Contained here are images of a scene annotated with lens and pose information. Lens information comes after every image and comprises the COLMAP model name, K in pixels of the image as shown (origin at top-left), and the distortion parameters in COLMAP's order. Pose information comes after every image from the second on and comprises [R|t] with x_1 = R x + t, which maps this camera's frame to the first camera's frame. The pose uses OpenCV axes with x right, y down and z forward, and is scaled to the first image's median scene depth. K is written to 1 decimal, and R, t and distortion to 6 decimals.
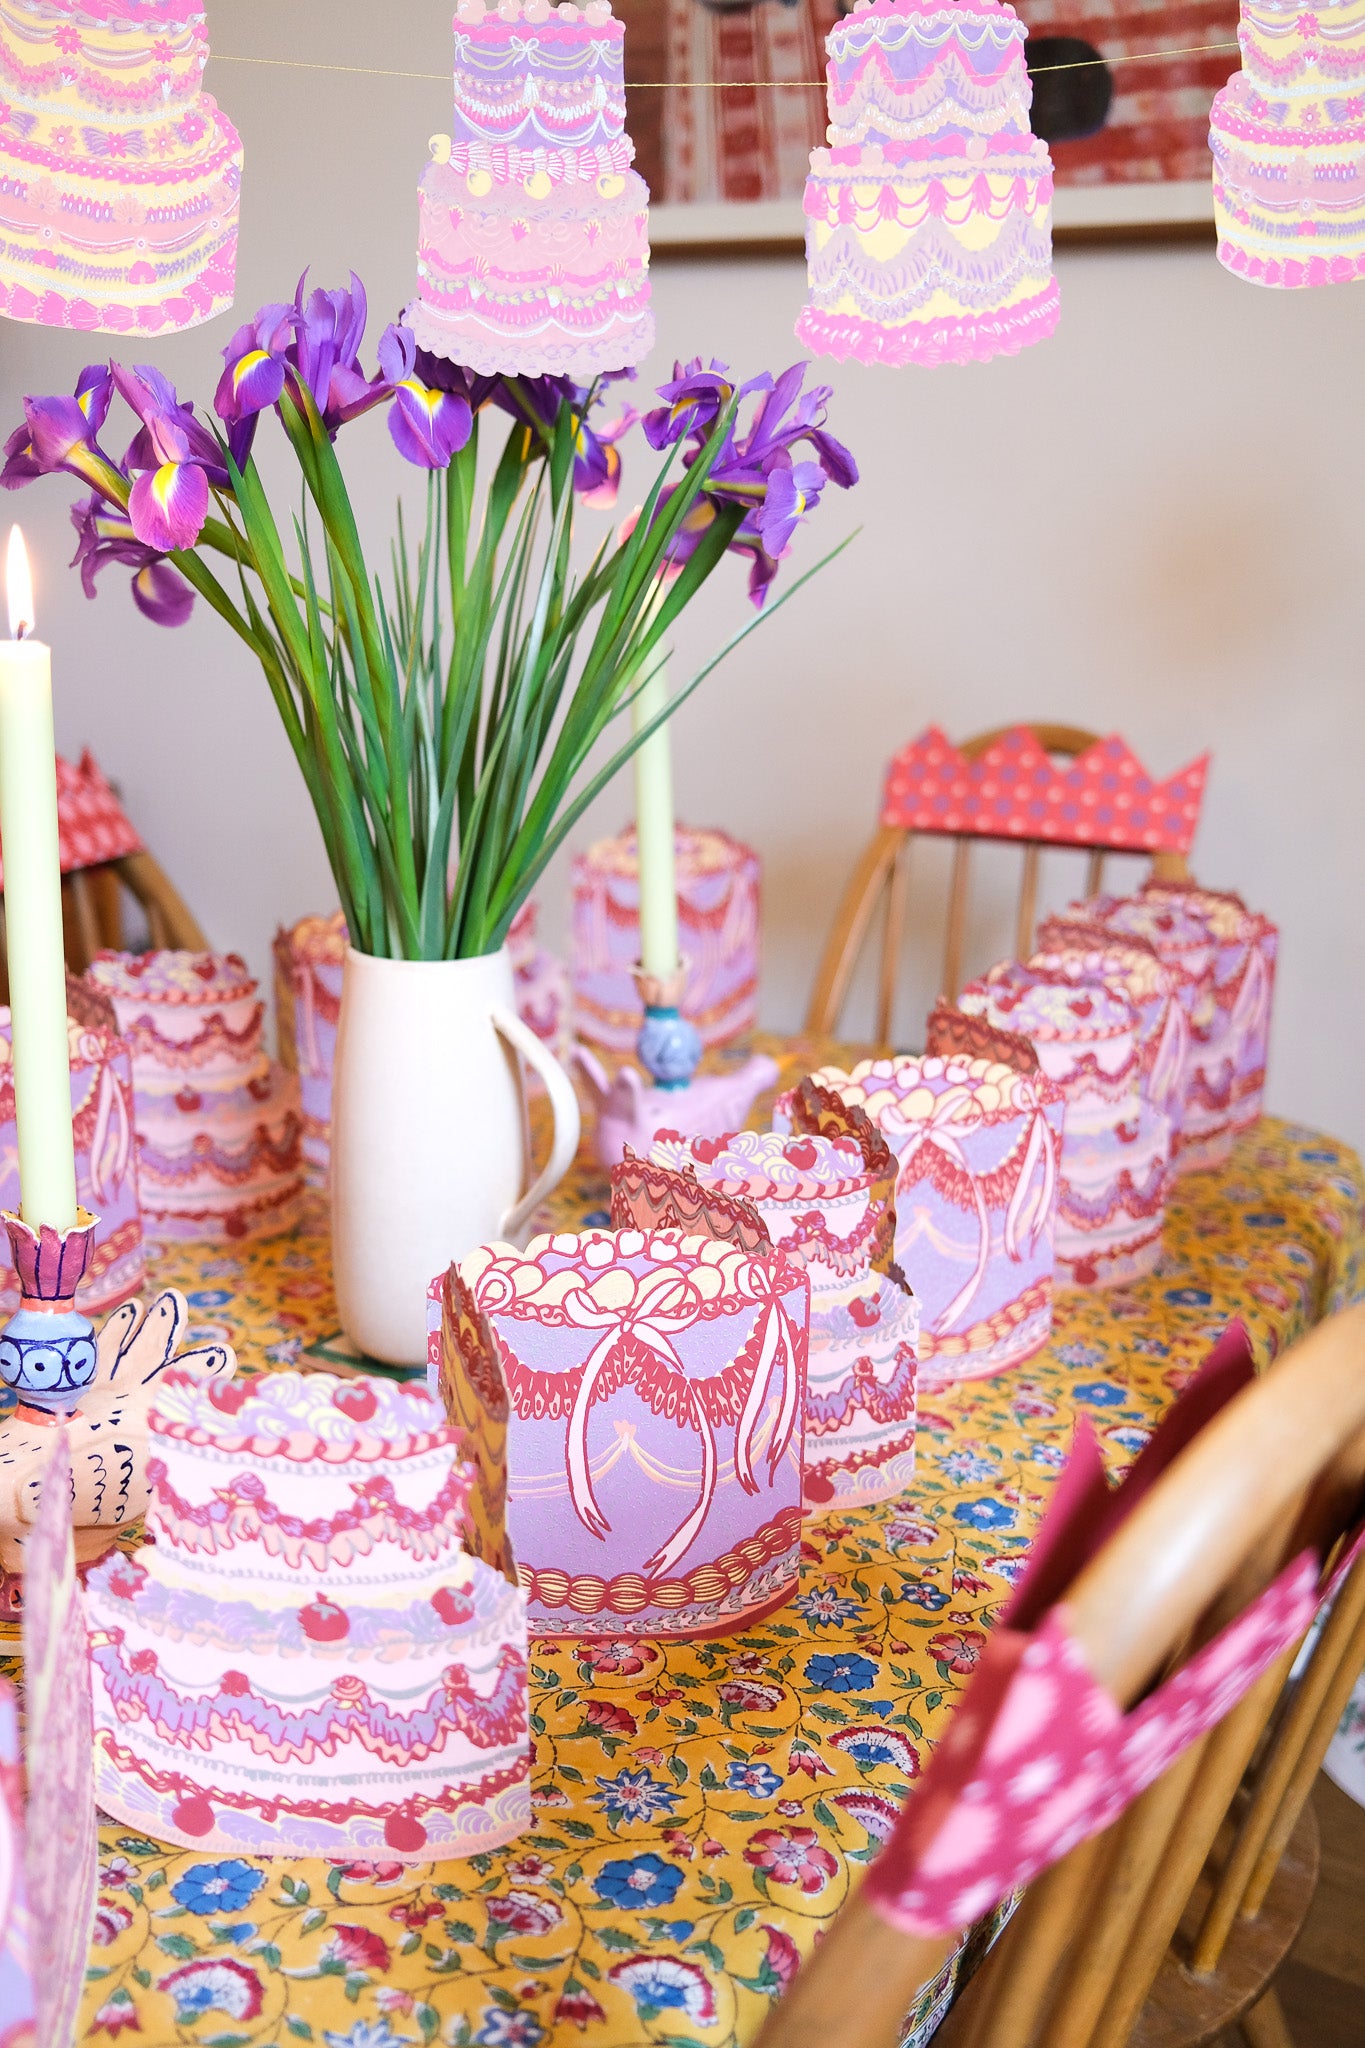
lens RADIAL K [[2117.2, 0, 682.5], [0, 2117.2, 1024.0], [0, 0, 1]] dist [-0.052260, 0.127683]
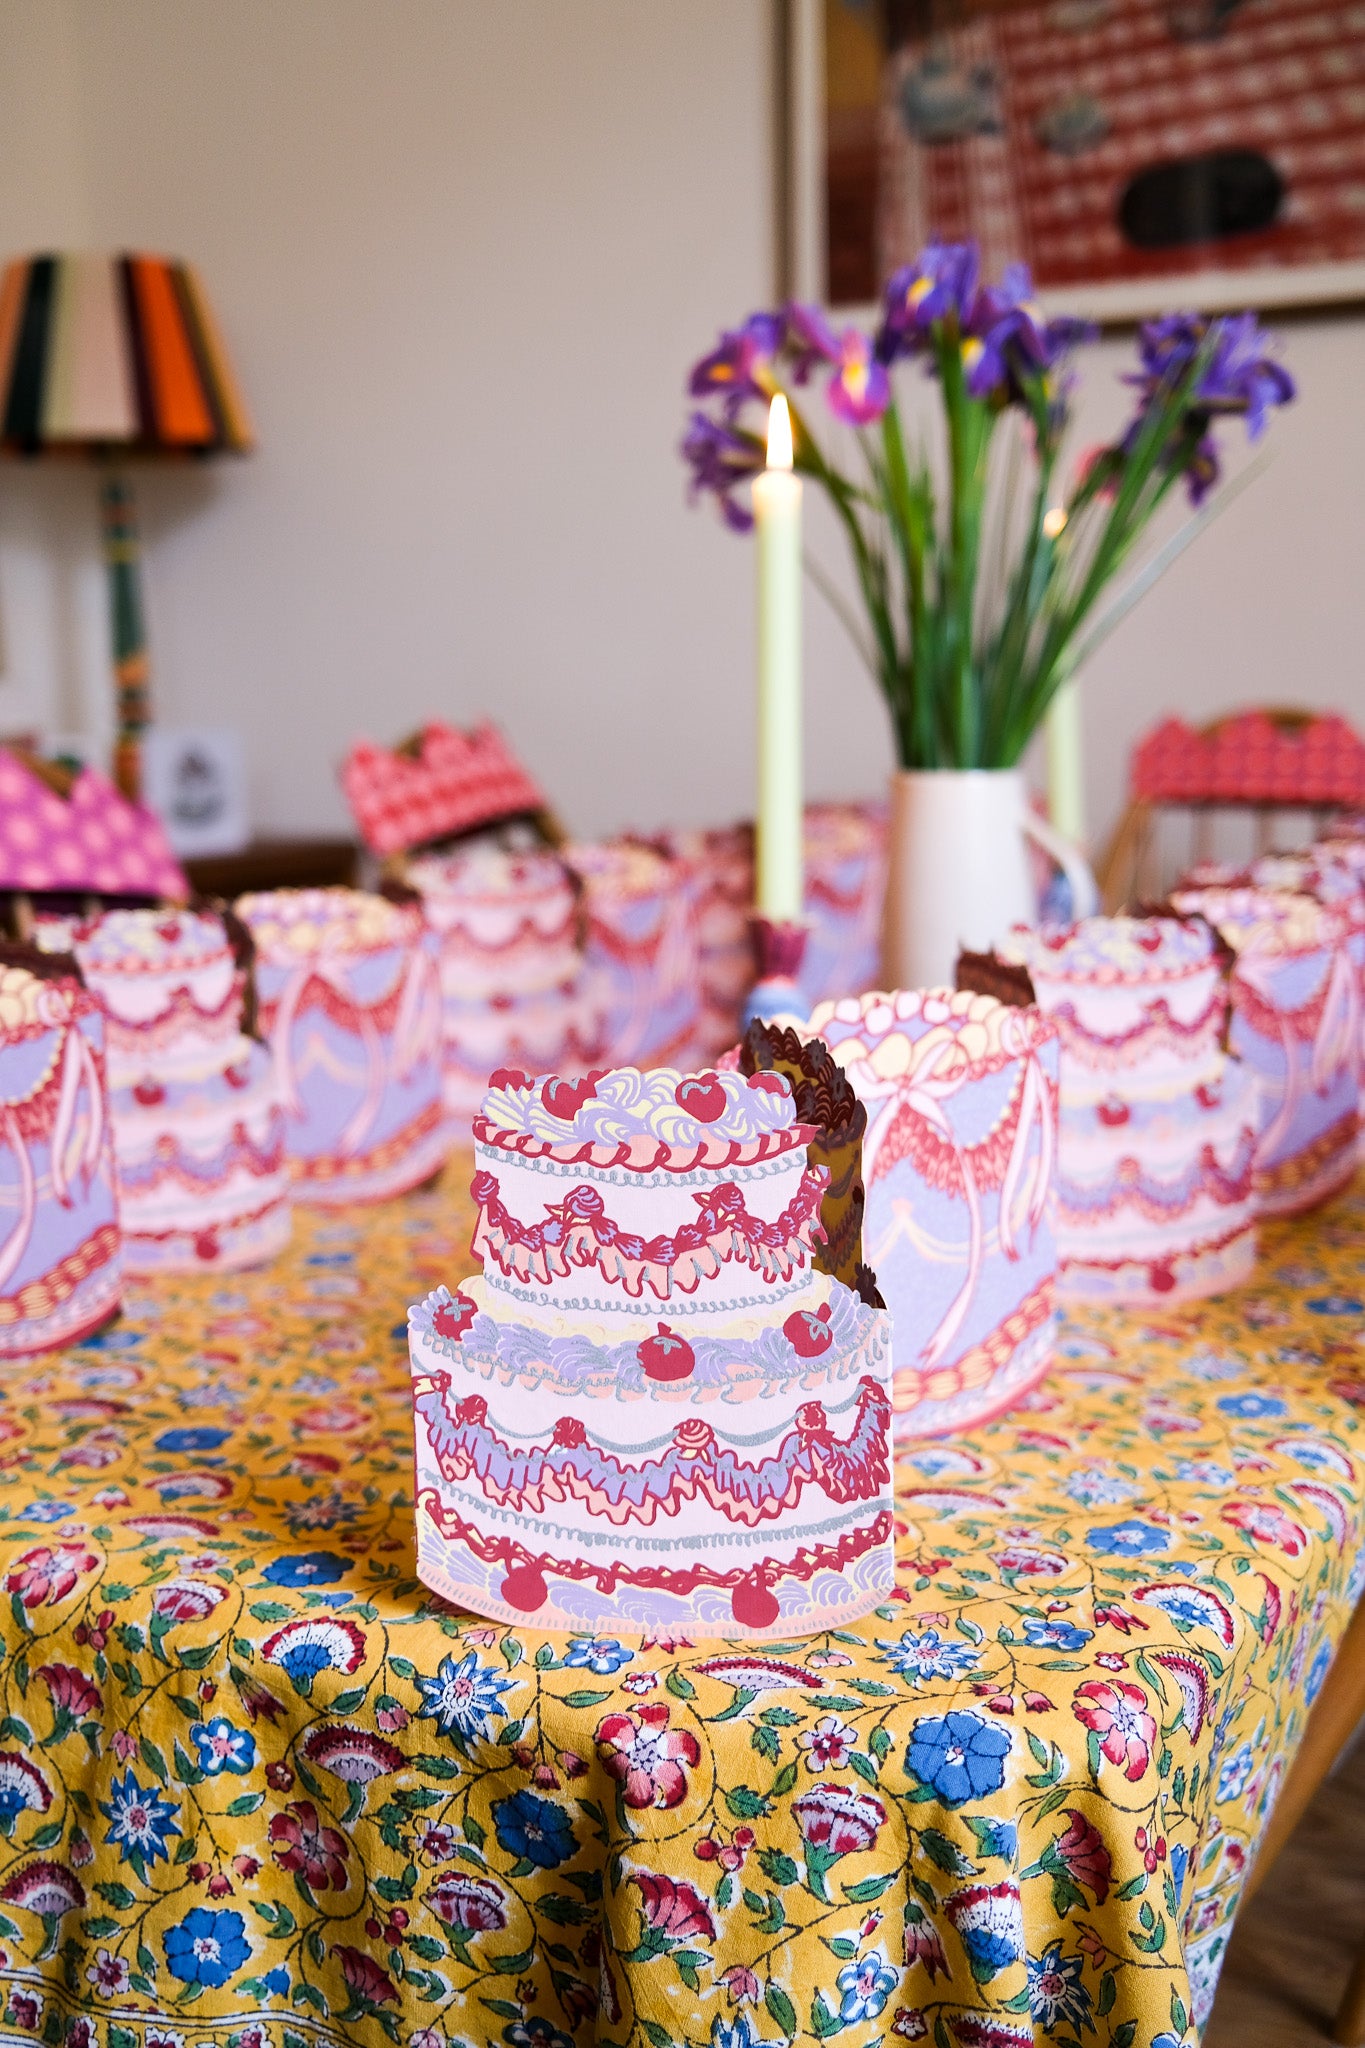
lens RADIAL K [[2117.2, 0, 682.5], [0, 2117.2, 1024.0], [0, 0, 1]] dist [-0.052260, 0.127683]
pose [[0.999438, -0.029486, 0.015971, -0.394977], [0.030798, 0.995523, -0.089365, 0.282906], [-0.013264, 0.089807, 0.995871, -0.328406]]
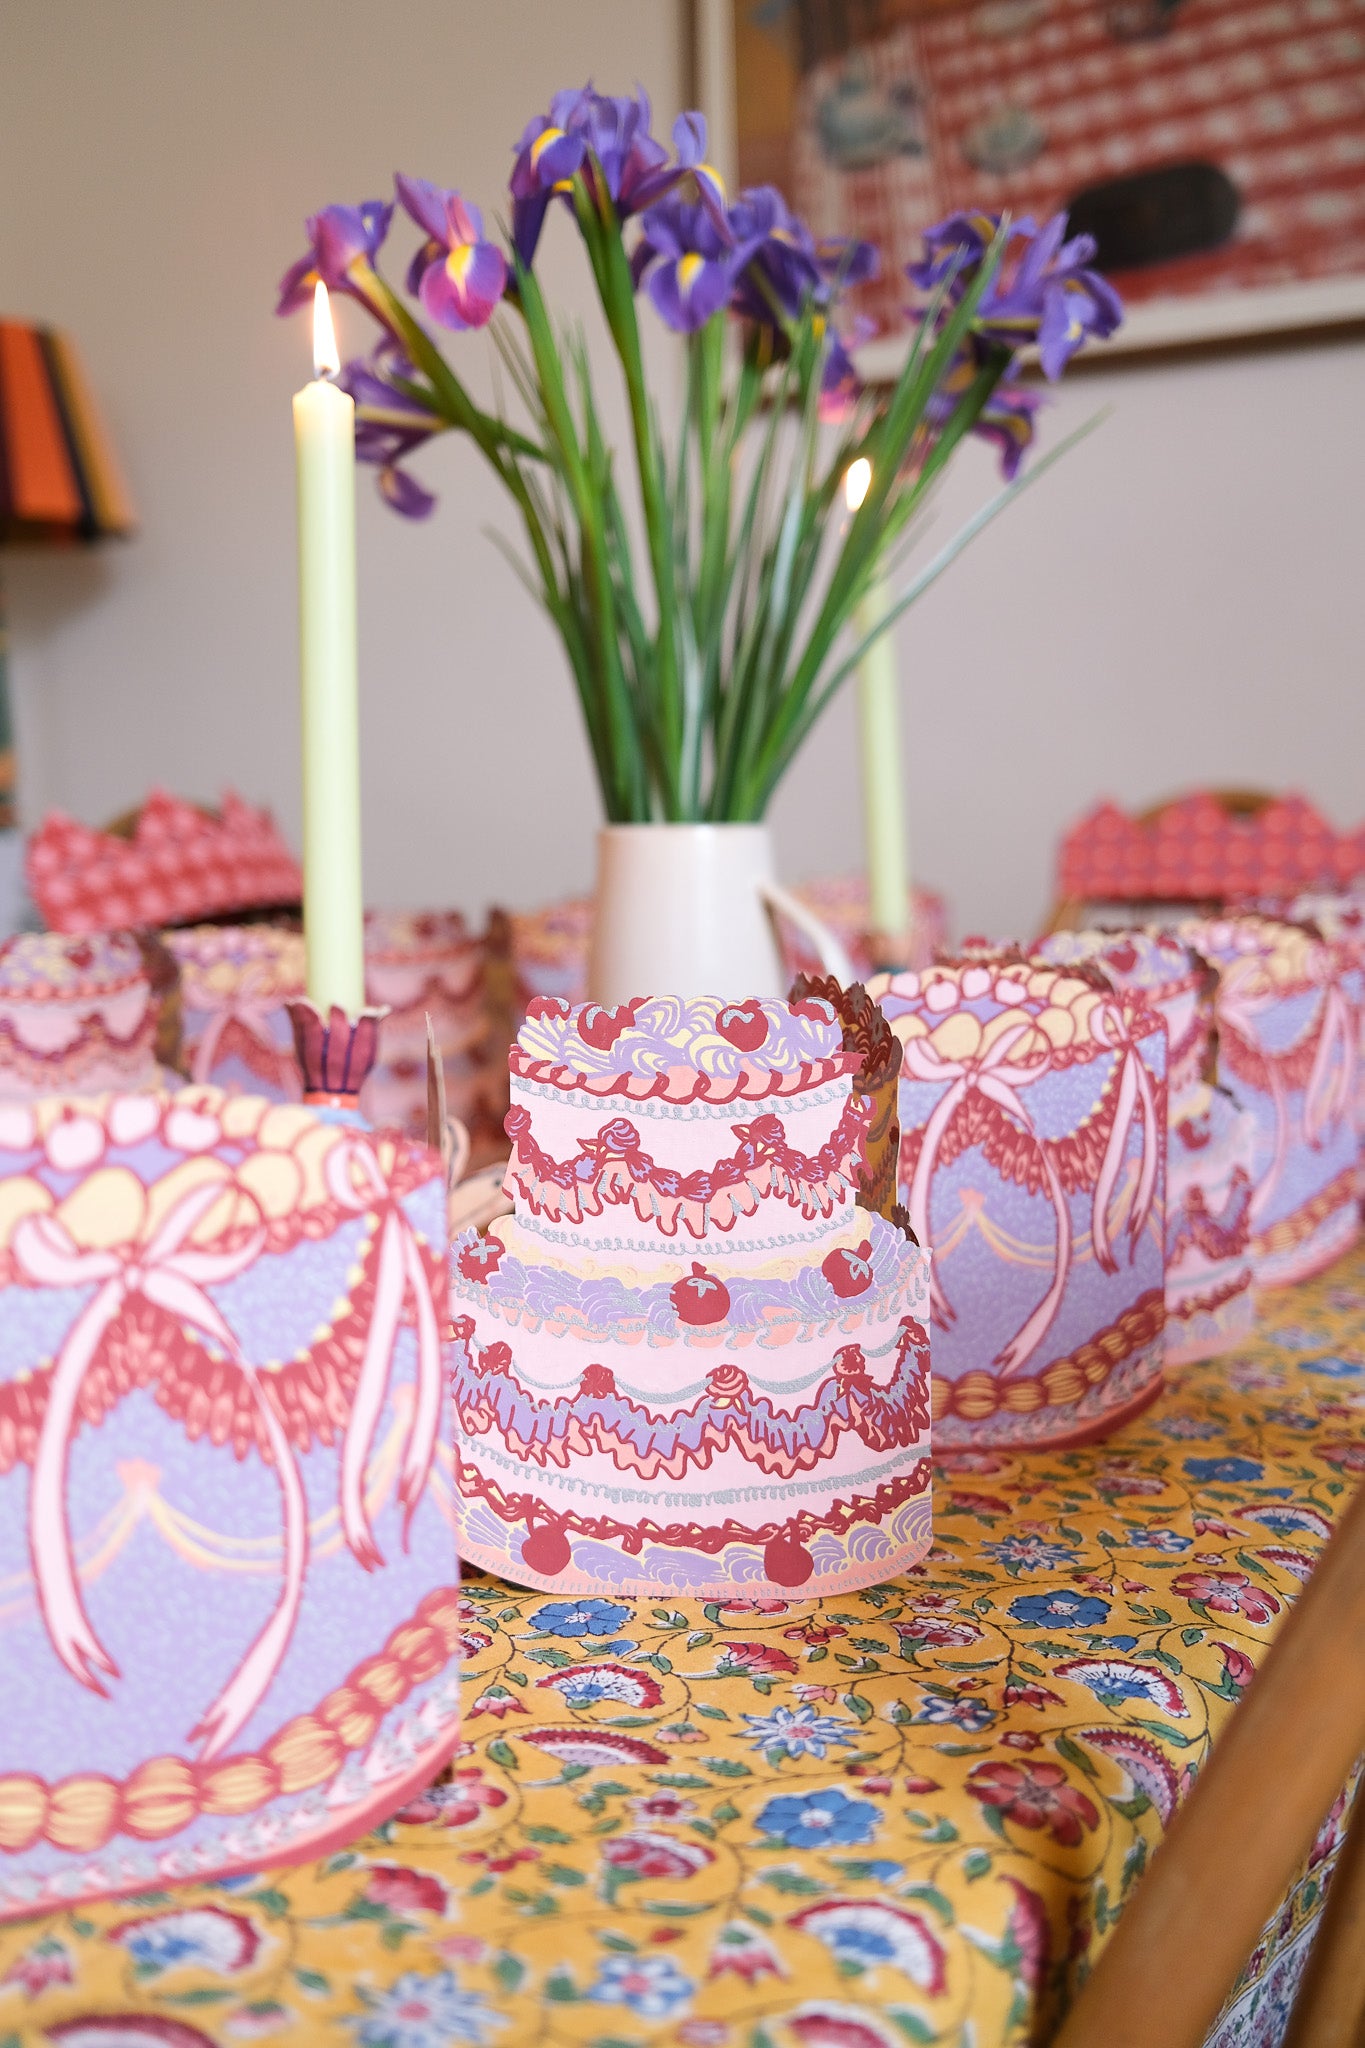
lens RADIAL K [[2117.2, 0, 682.5], [0, 2117.2, 1024.0], [0, 0, 1]] dist [-0.052260, 0.127683]
pose [[0.999346, -0.025904, -0.025242, -0.126238], [0.021601, 0.987216, -0.157919, 0.256974], [0.029010, 0.157270, 0.987129, 0.082079]]
